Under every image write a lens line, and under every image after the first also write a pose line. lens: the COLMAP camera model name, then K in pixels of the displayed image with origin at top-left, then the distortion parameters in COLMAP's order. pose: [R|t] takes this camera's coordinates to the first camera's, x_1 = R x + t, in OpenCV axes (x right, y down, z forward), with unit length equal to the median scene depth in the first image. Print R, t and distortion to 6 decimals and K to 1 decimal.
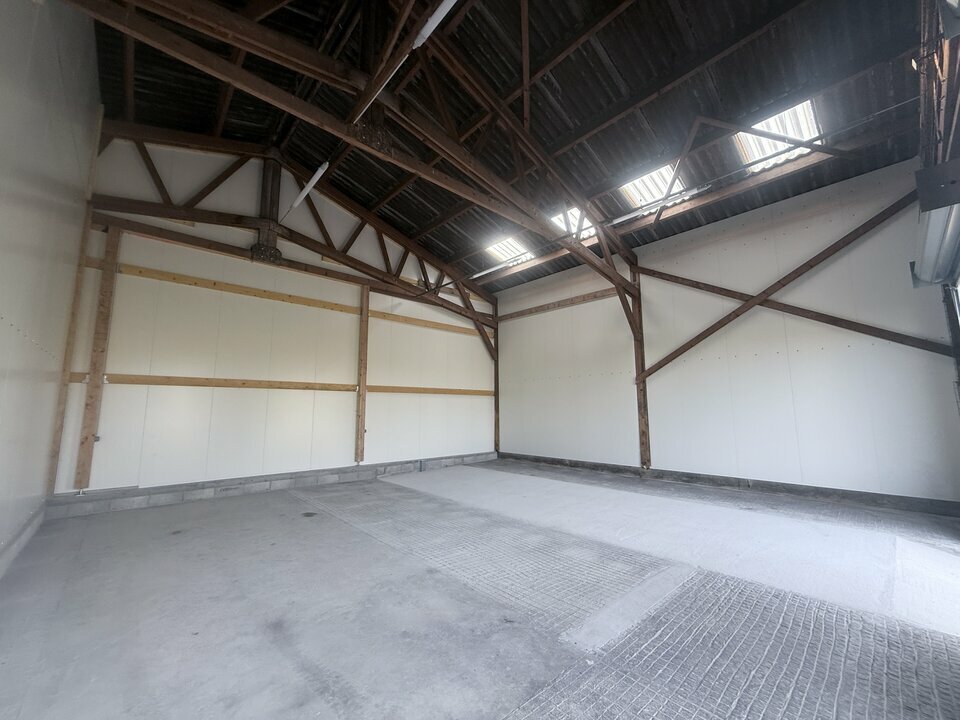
lens RADIAL K [[381.6, 0, 483.5], [0, 381.6, 358.5], [0, 0, 1]] dist [0.002512, -0.000365]
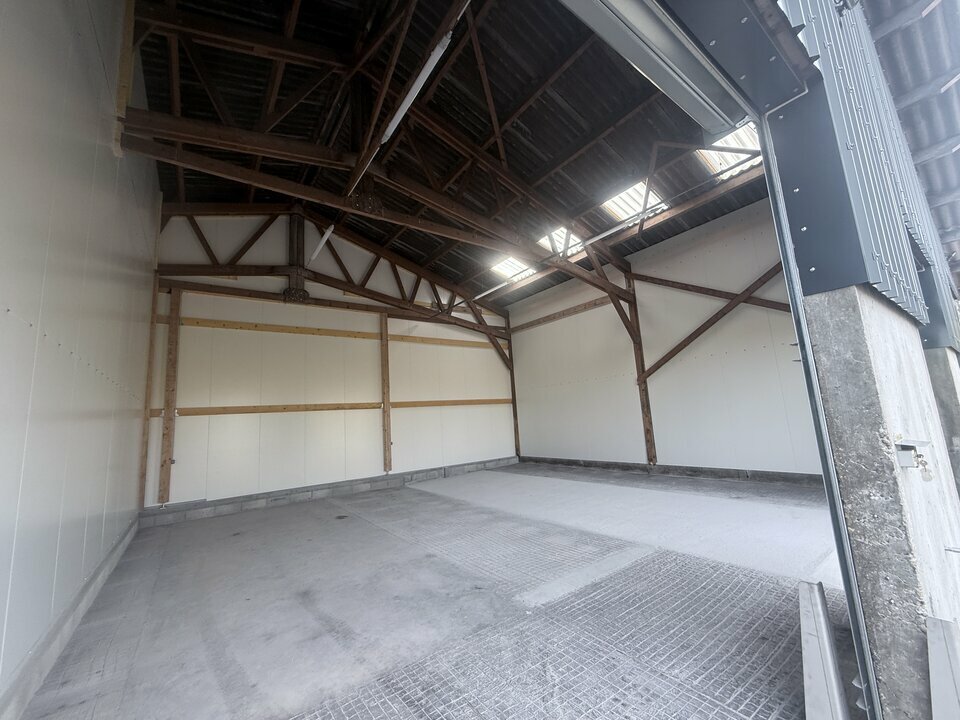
lens RADIAL K [[381.6, 0, 484.1], [0, 381.6, 358.3], [0, 0, 1]] dist [0.002512, -0.000365]
pose [[0.992499, -0.075235, -0.096359, 0.108396], [0.073650, 0.997085, -0.019911, -0.020238], [0.097576, 0.012664, 0.995148, -0.111742]]
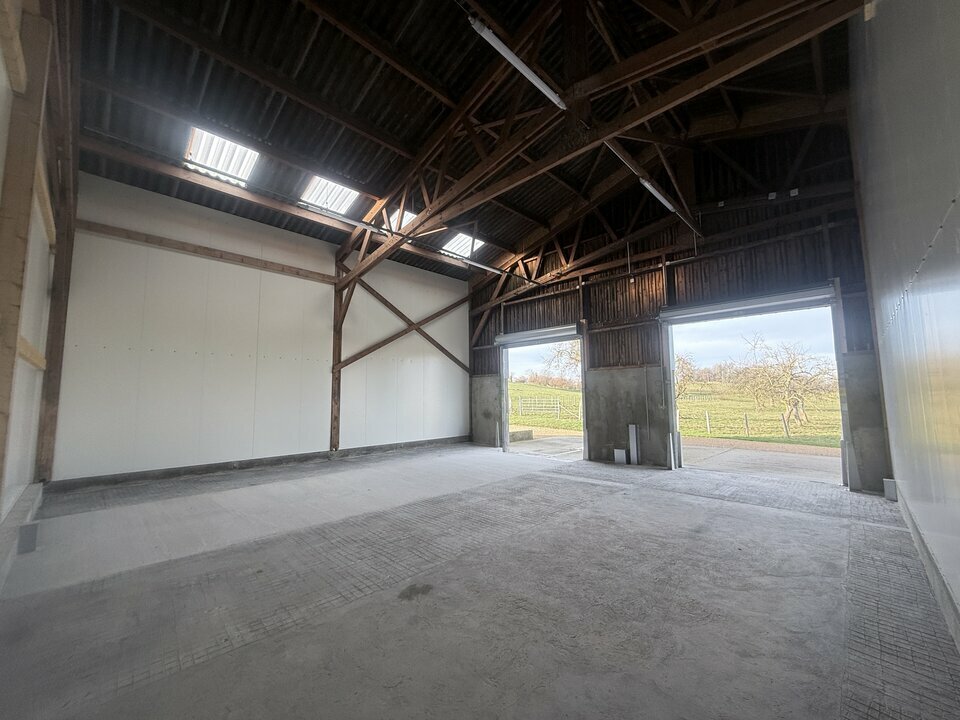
lens RADIAL K [[381.6, 0, 480.7], [0, 381.6, 362.3], [0, 0, 1]] dist [0.002512, -0.000365]
pose [[-0.048067, 0.110958, 0.992662, -0.848743], [-0.104897, 0.987755, -0.115489, 0.148342], [-0.993321, -0.109678, -0.035840, 0.798937]]
